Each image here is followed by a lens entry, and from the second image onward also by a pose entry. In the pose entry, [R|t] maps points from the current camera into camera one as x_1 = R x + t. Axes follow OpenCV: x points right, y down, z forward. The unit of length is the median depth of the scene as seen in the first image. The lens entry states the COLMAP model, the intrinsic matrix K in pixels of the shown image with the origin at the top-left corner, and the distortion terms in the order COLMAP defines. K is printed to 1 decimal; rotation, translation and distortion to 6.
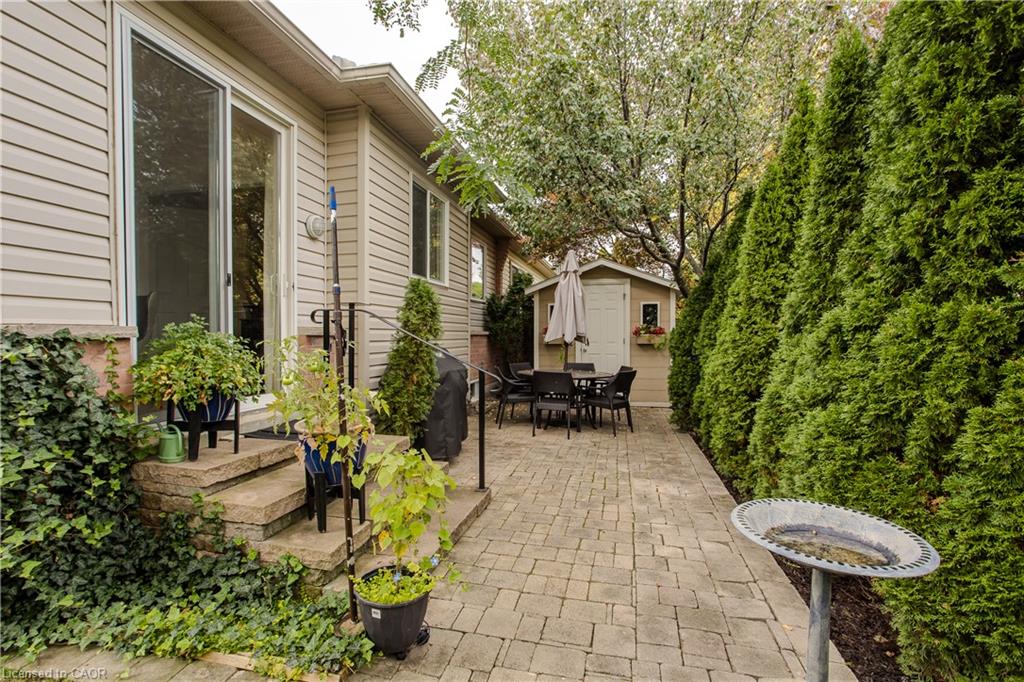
lens RADIAL K [[507.4, 0, 511.1], [0, 507.4, 337.1], [0, 0, 1]] dist [-0.018657, 0.005977]
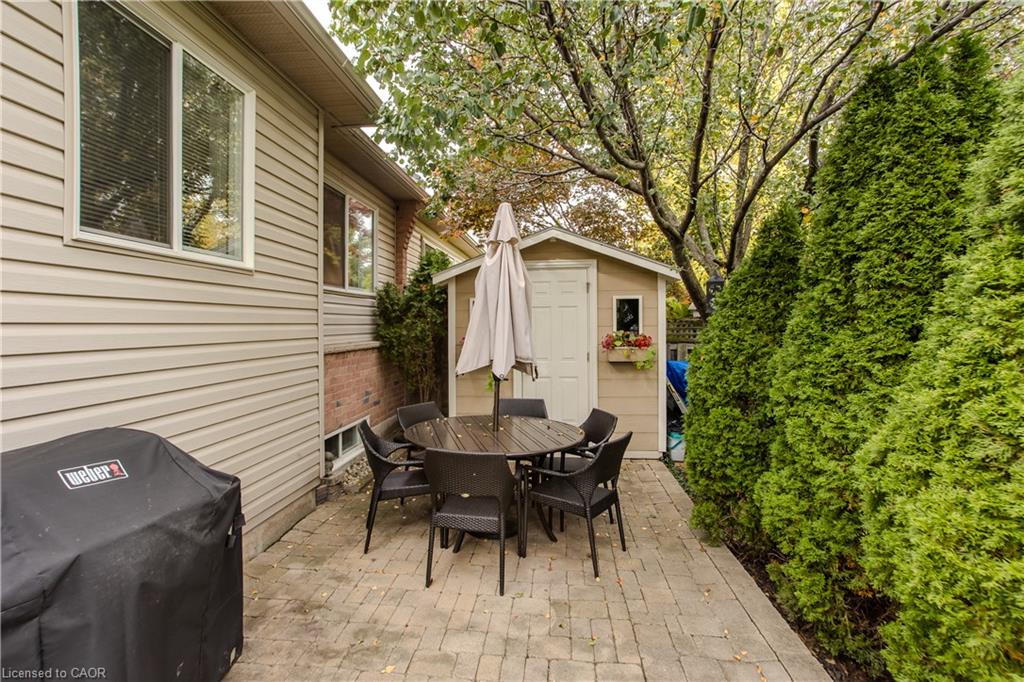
lens RADIAL K [[507.4, 0, 507.9], [0, 507.4, 336.8], [0, 0, 1]] dist [-0.018657, 0.005977]
pose [[0.993065, -0.011114, 0.117043, 0.047878], [0.008705, 0.999740, 0.021075, -0.032733], [-0.117247, -0.019910, 0.992903, 0.385164]]
